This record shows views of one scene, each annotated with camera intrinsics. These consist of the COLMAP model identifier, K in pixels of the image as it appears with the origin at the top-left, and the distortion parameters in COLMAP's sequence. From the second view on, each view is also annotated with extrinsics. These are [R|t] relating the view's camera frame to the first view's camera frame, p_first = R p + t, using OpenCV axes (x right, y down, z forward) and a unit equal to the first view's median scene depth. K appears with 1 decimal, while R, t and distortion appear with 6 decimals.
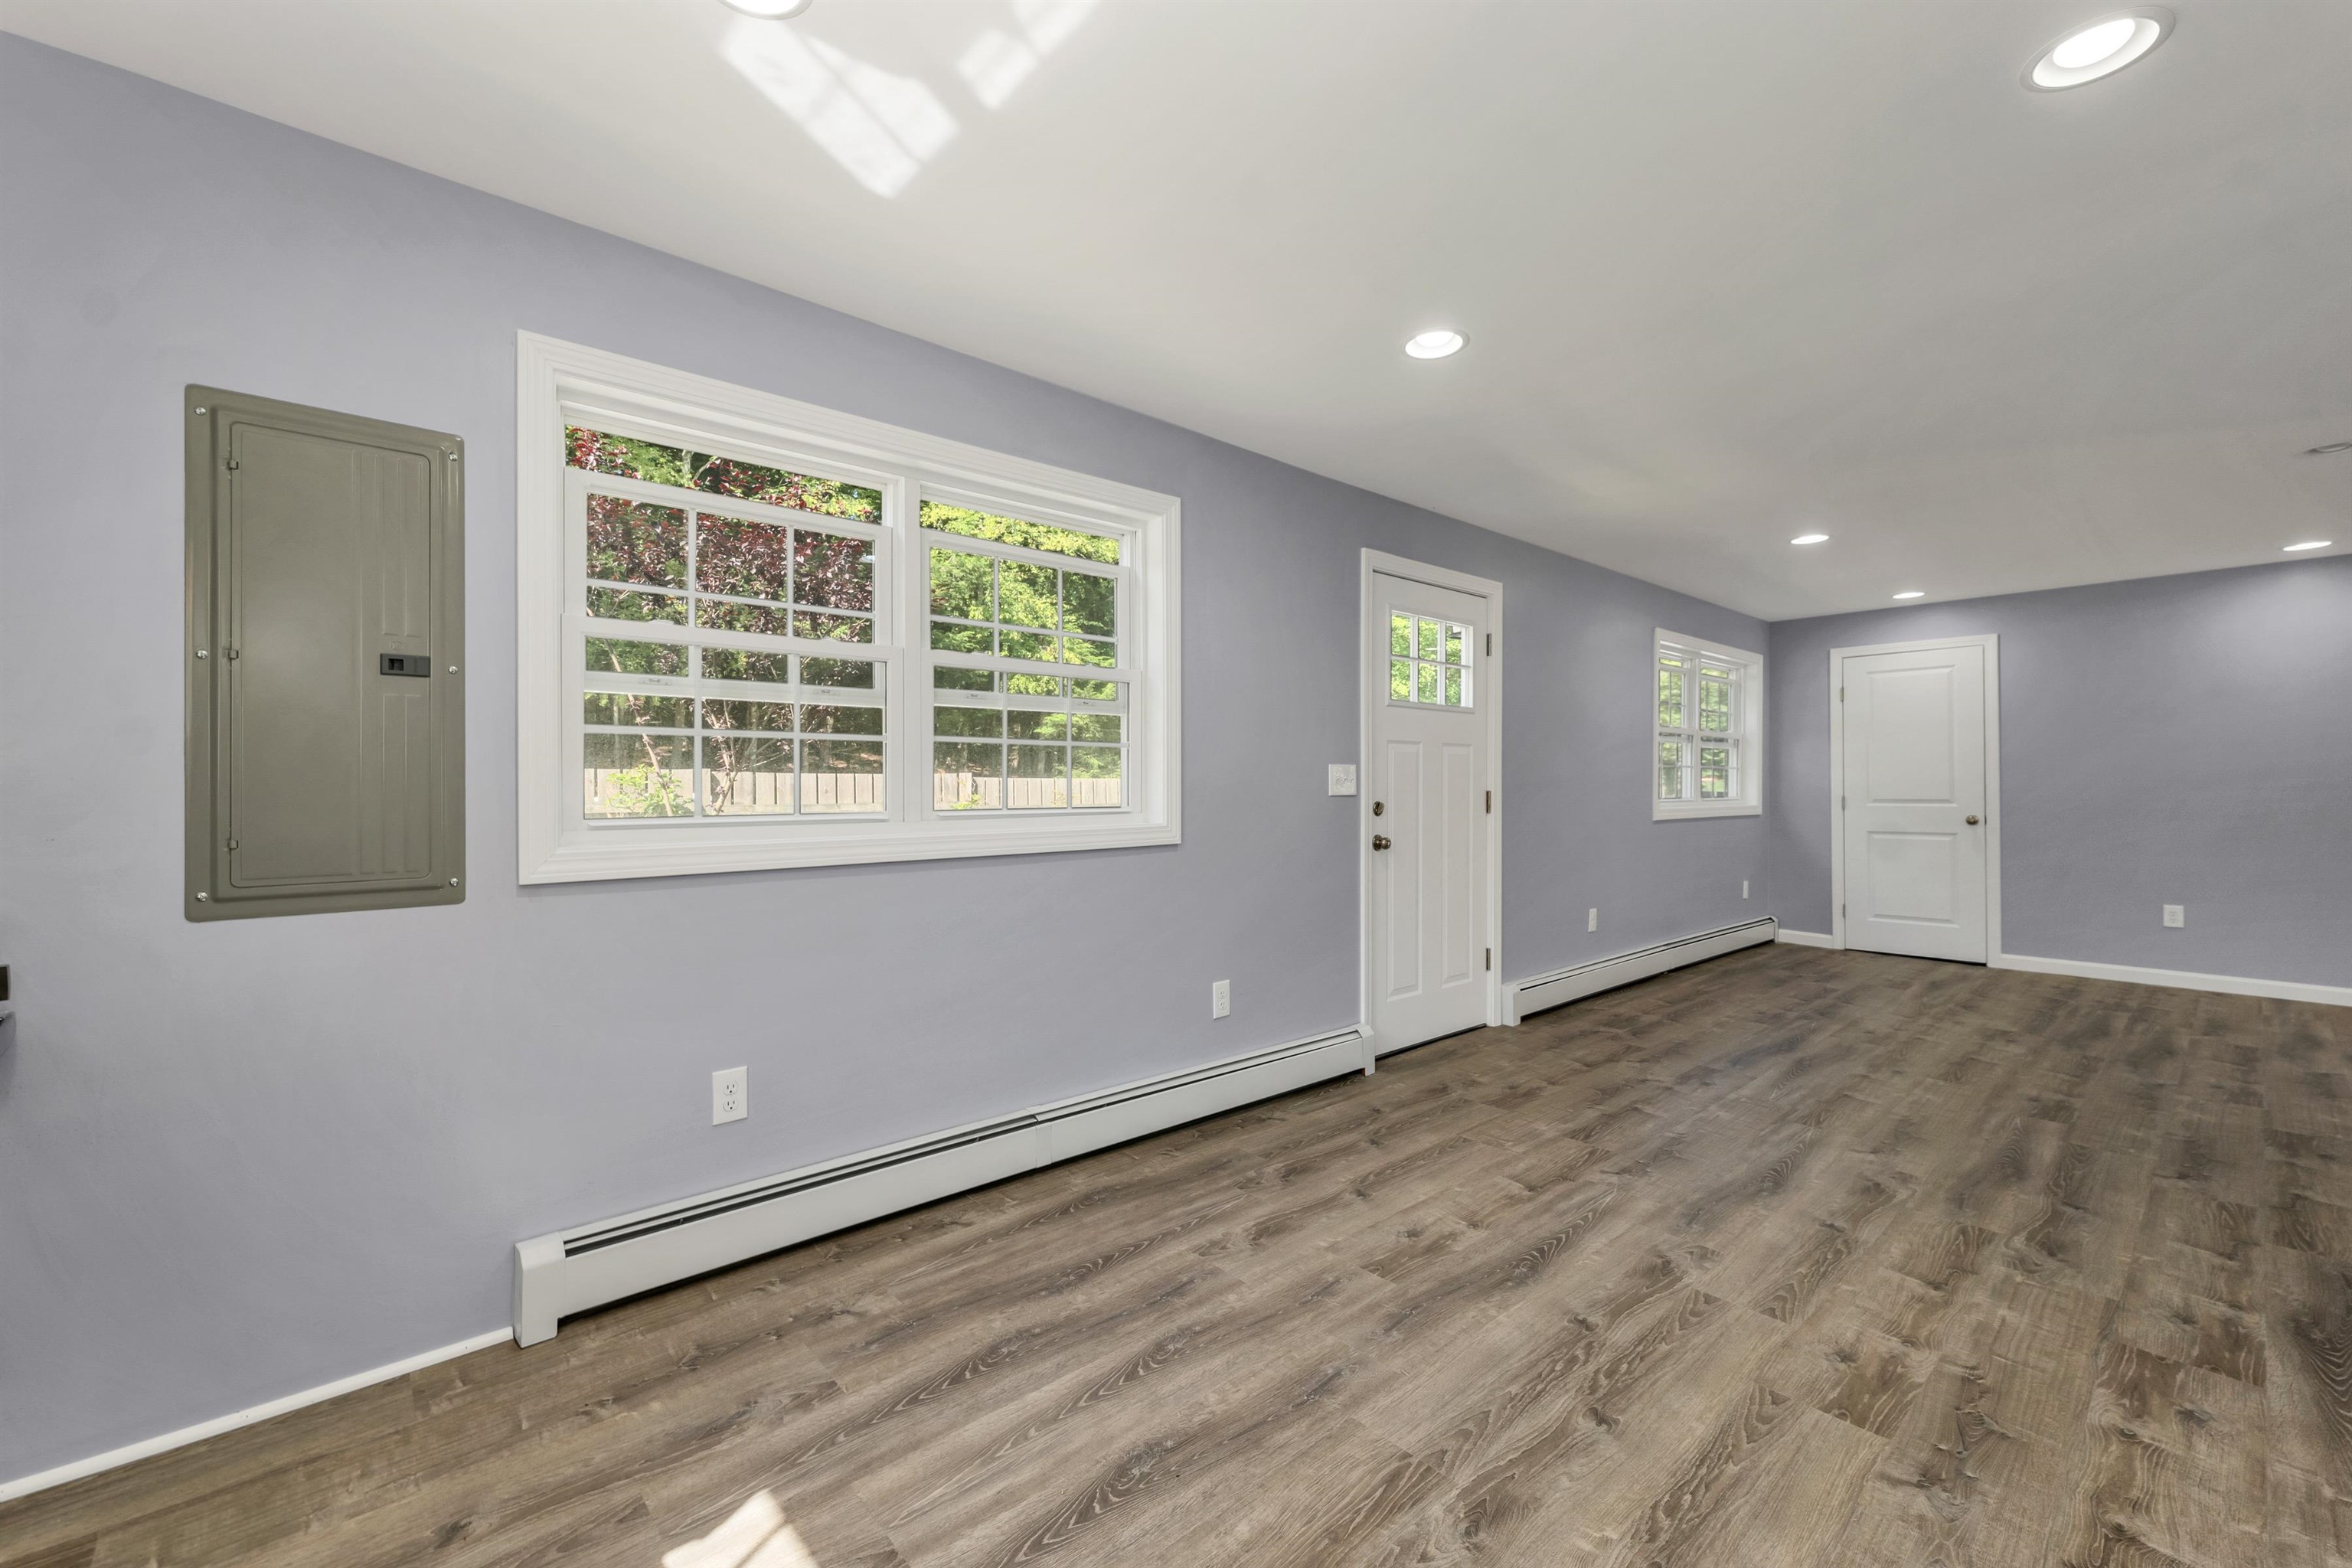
lens RADIAL K [[961.4, 0, 1168.9], [0, 961.4, 780.3], [0, 0, 1]] dist [0.004099, 0.000678]
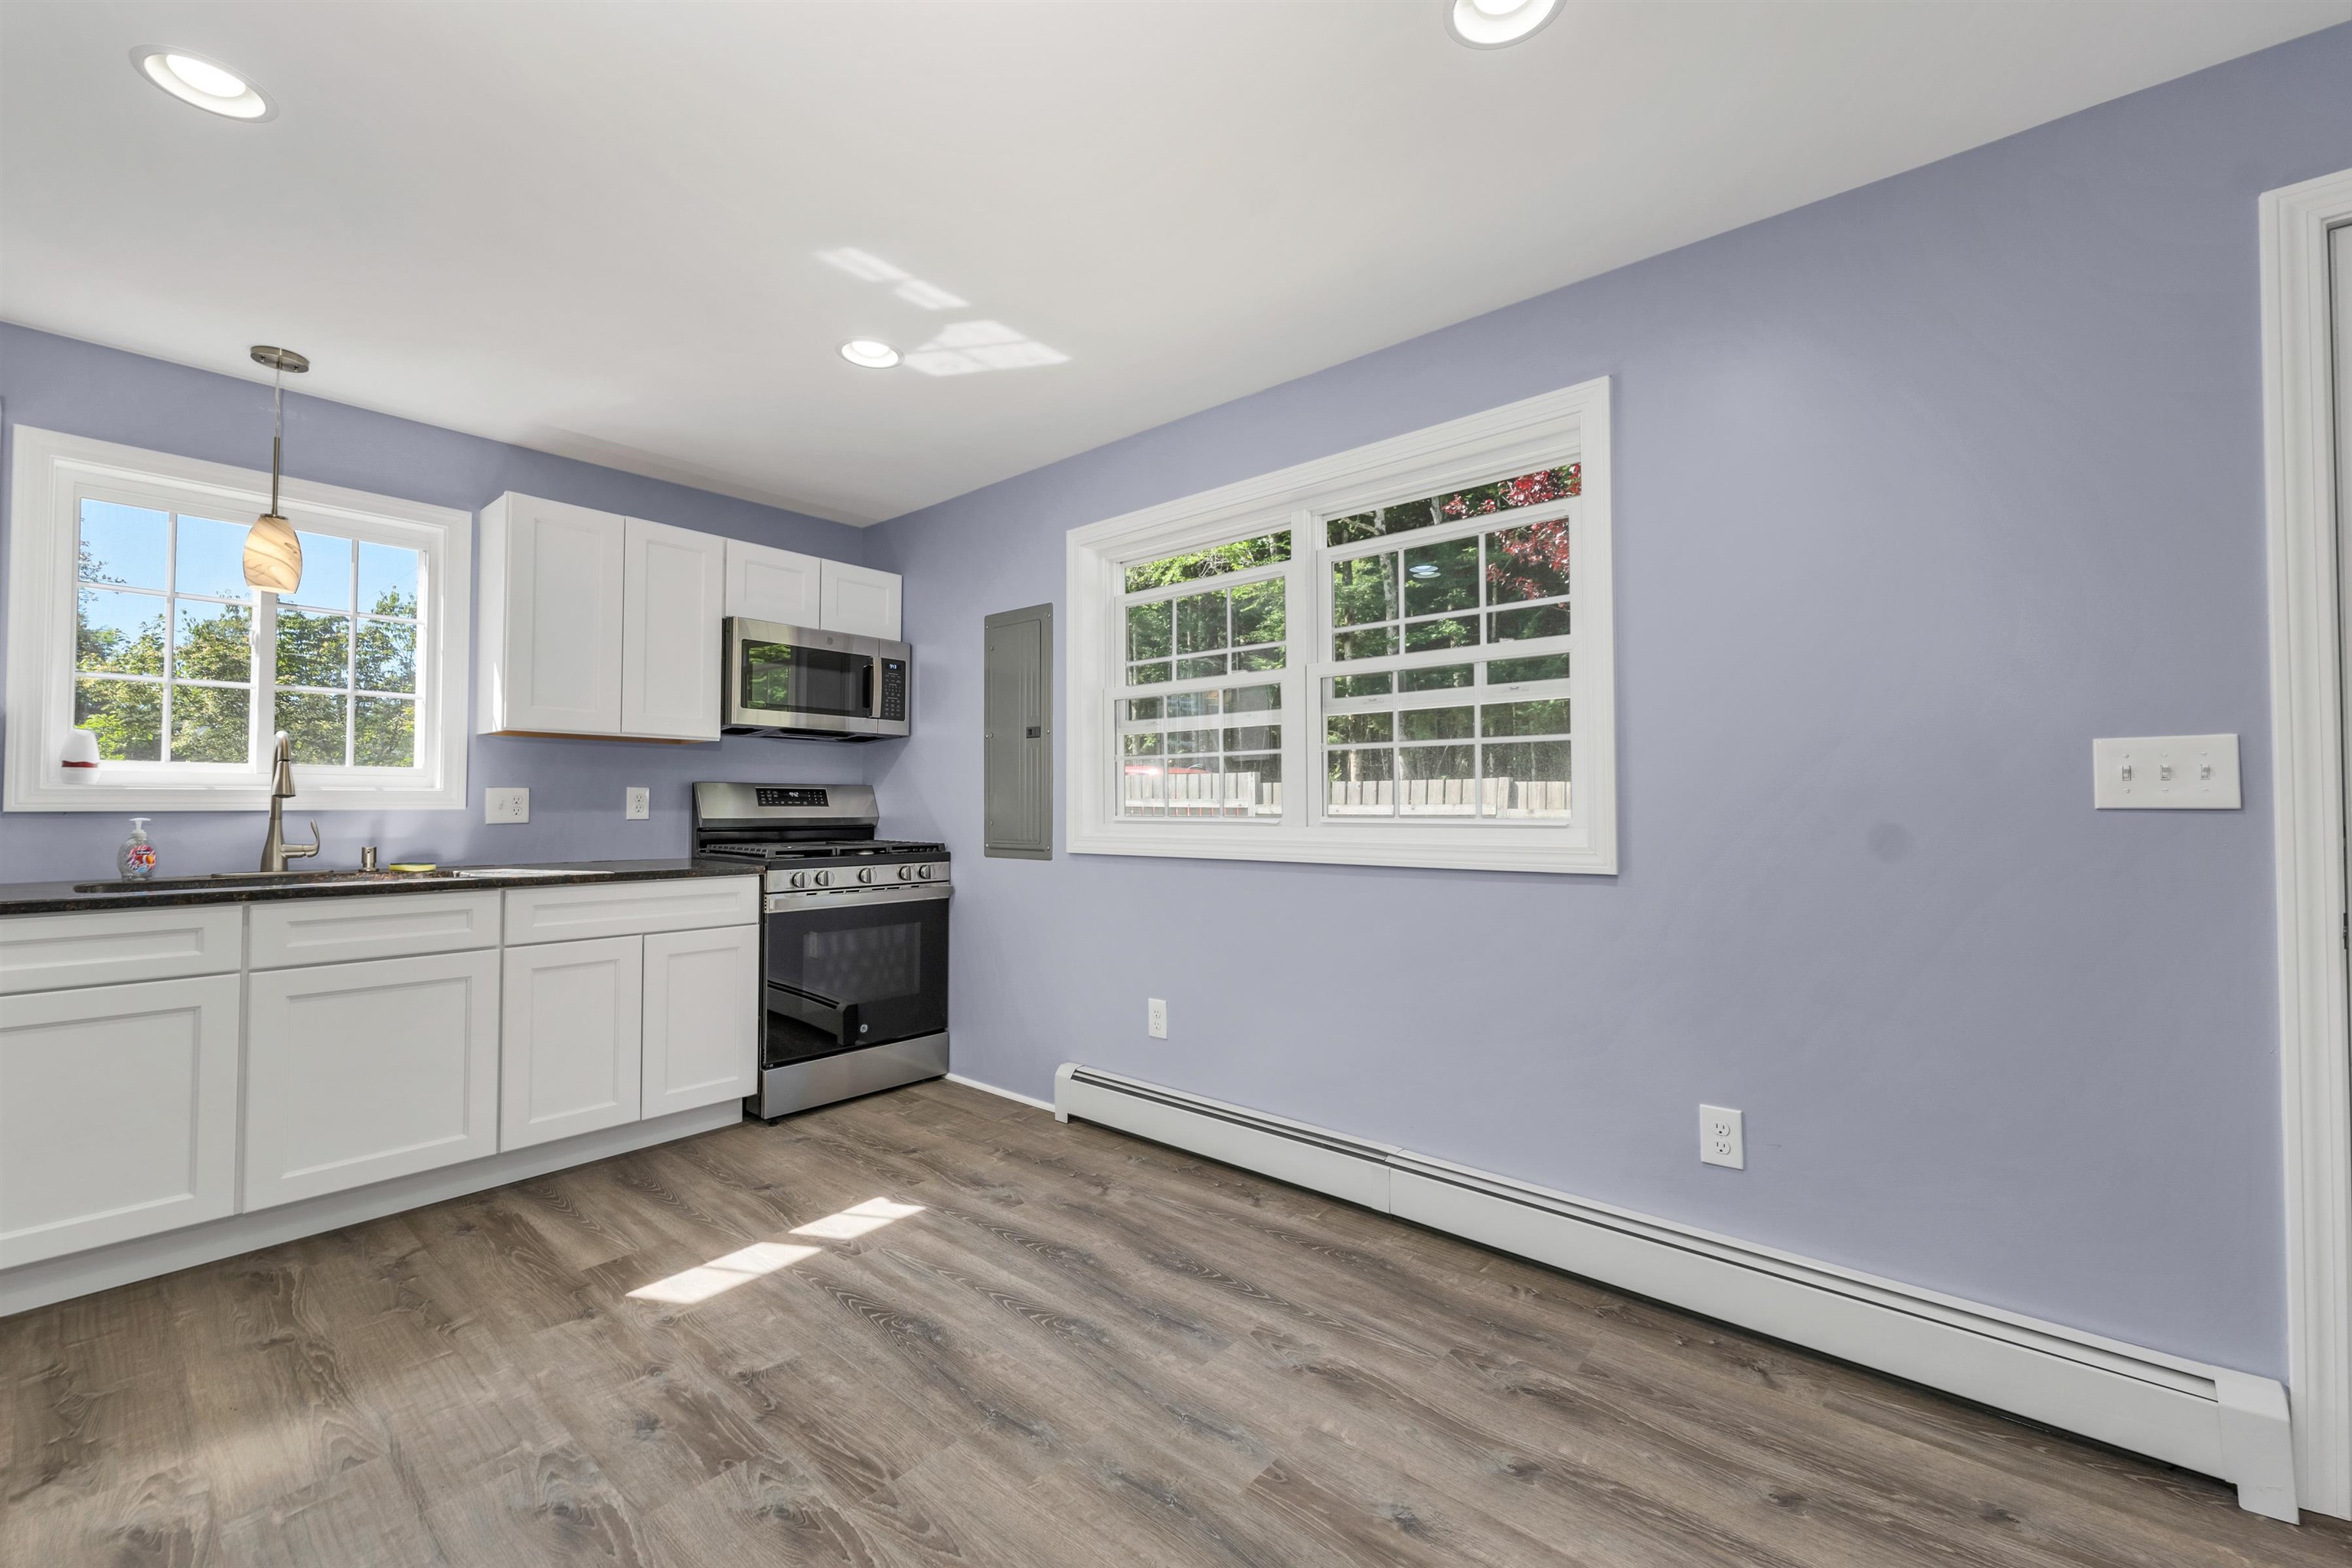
lens RADIAL K [[961.4, 0, 1168.9], [0, 961.4, 780.3], [0, 0, 1]] dist [0.004099, 0.000678]
pose [[0.127564, -0.021014, -0.991608, 0.999379], [0.008139, 0.999764, -0.020140, 0.014723], [0.991797, -0.005502, 0.127705, 0.912534]]
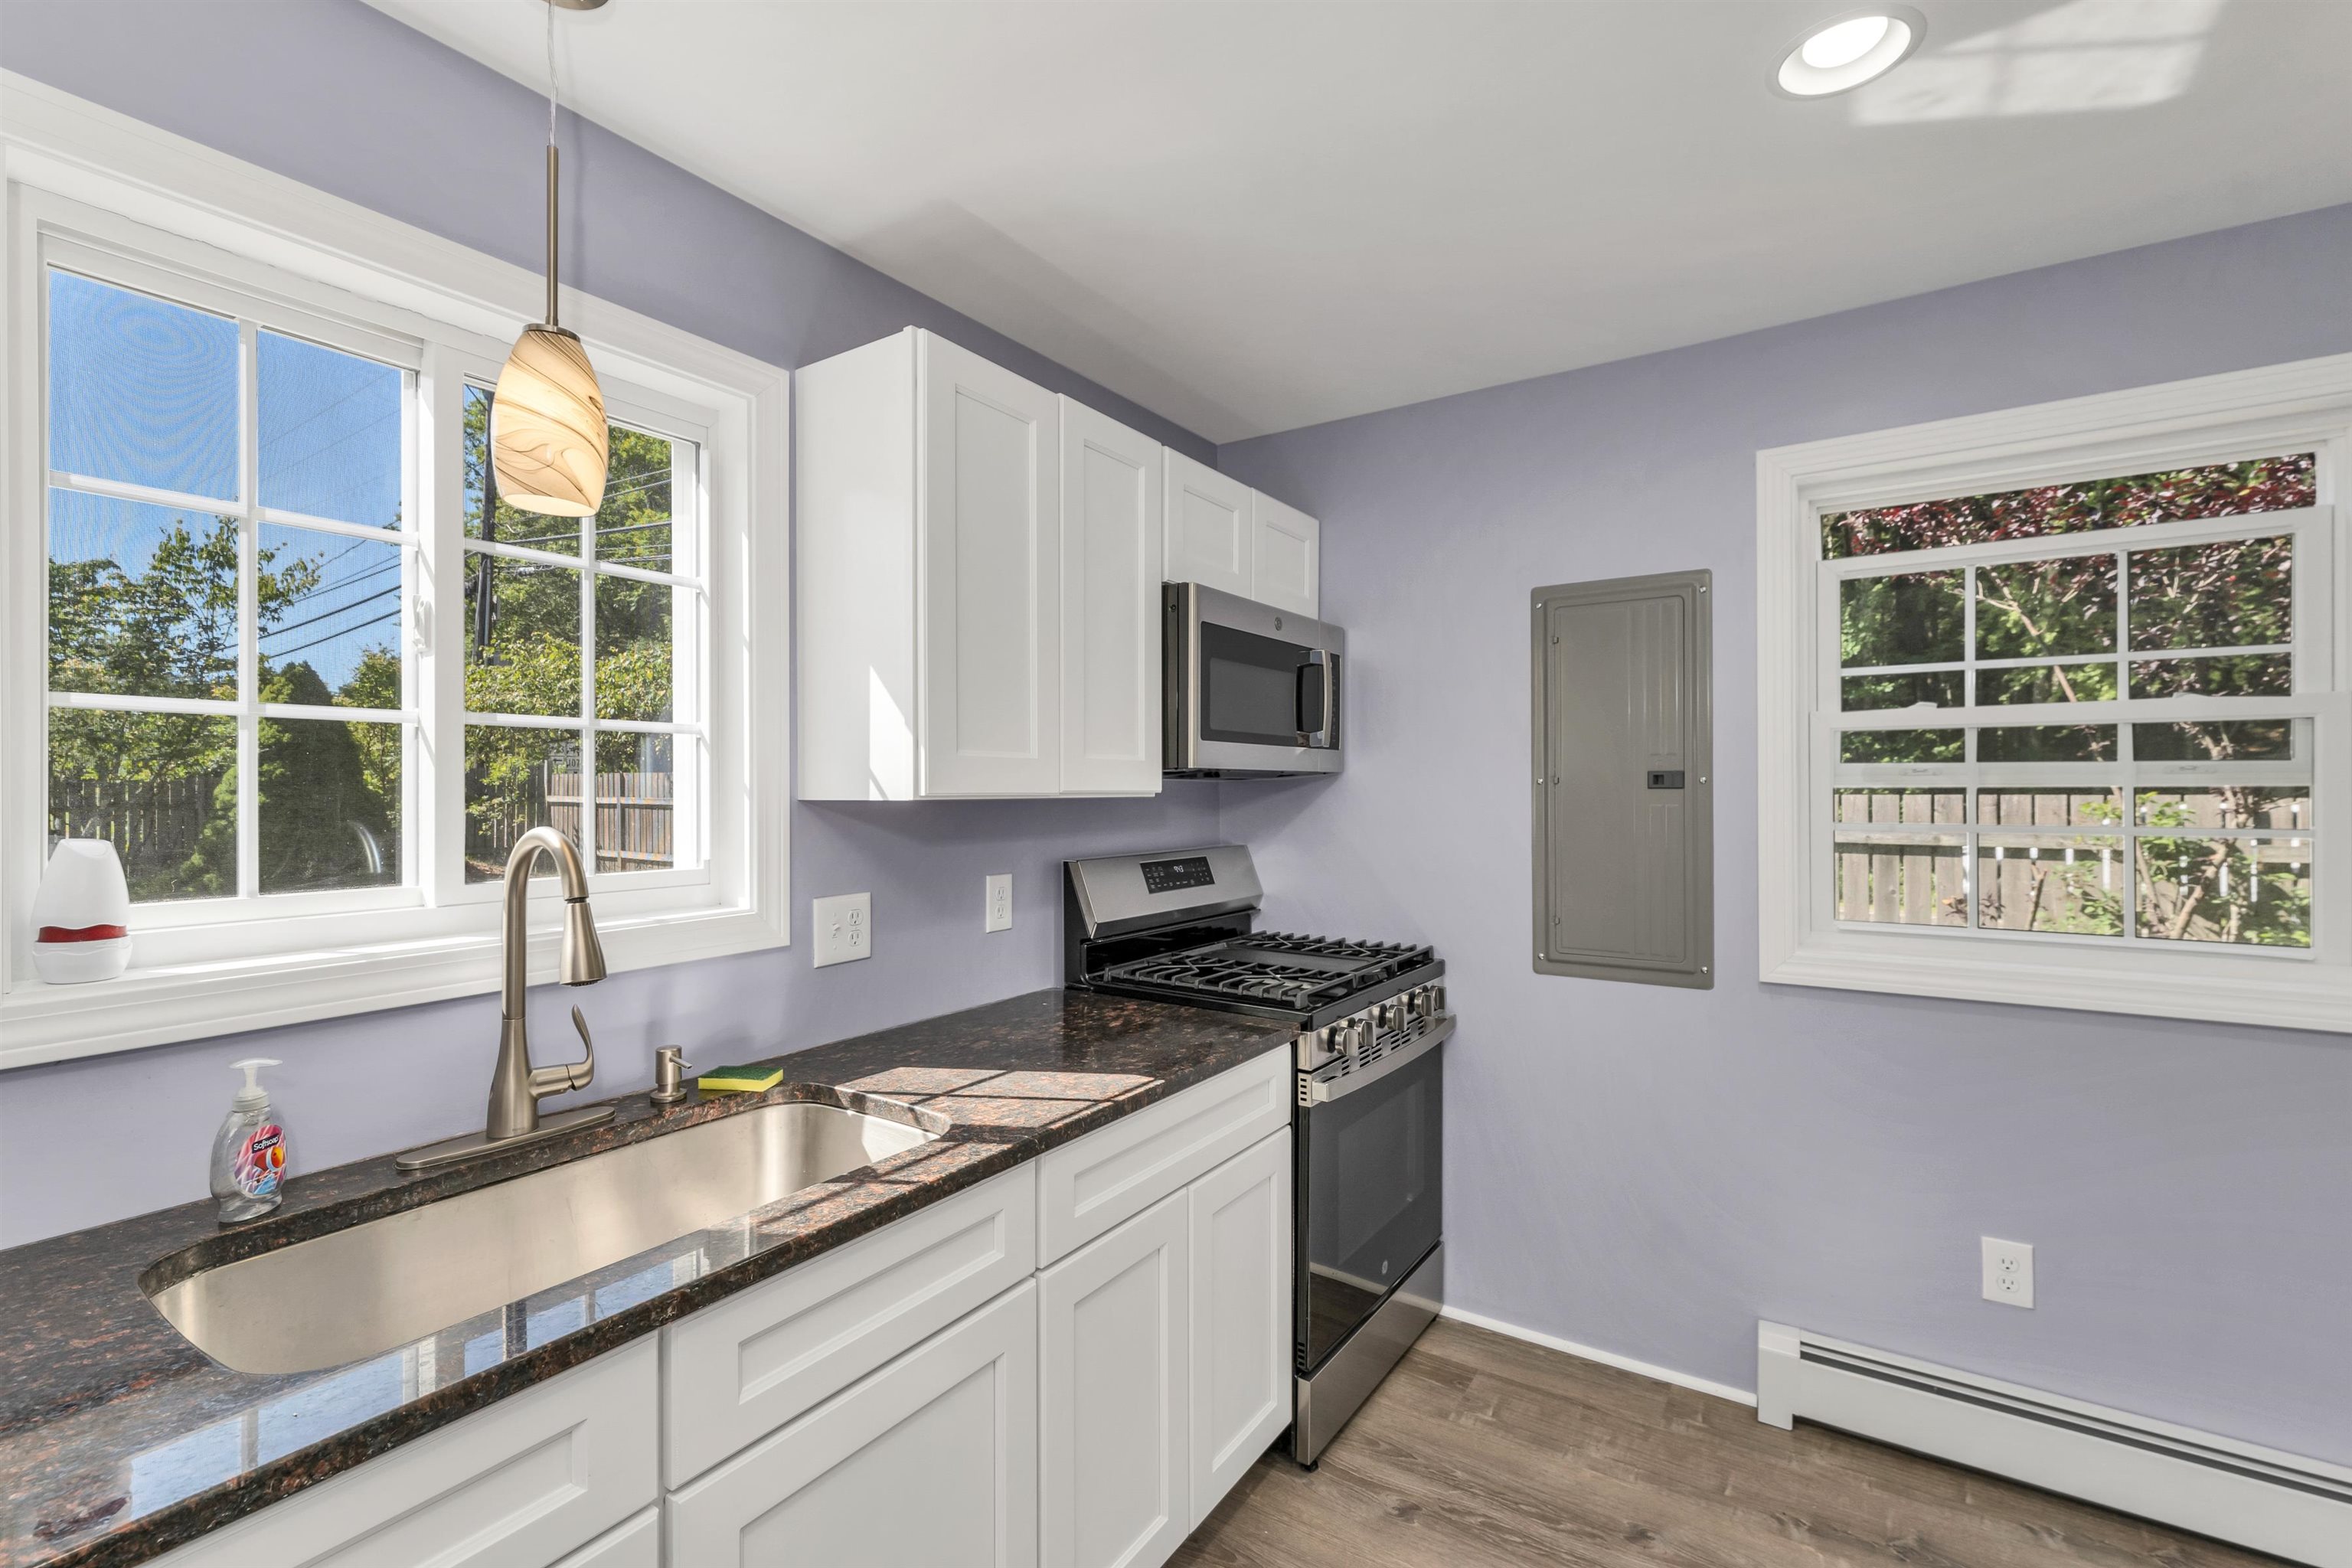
lens RADIAL K [[1032.8, 0, 1171.3], [0, 1032.8, 786.9], [0, 0, 1]] dist [0.002715, -0.000004]
pose [[0.247954, 0.004872, -0.968760, 0.244715], [0.011088, 0.999908, 0.007867, -0.113143], [0.968708, -0.012693, 0.247877, 0.097121]]
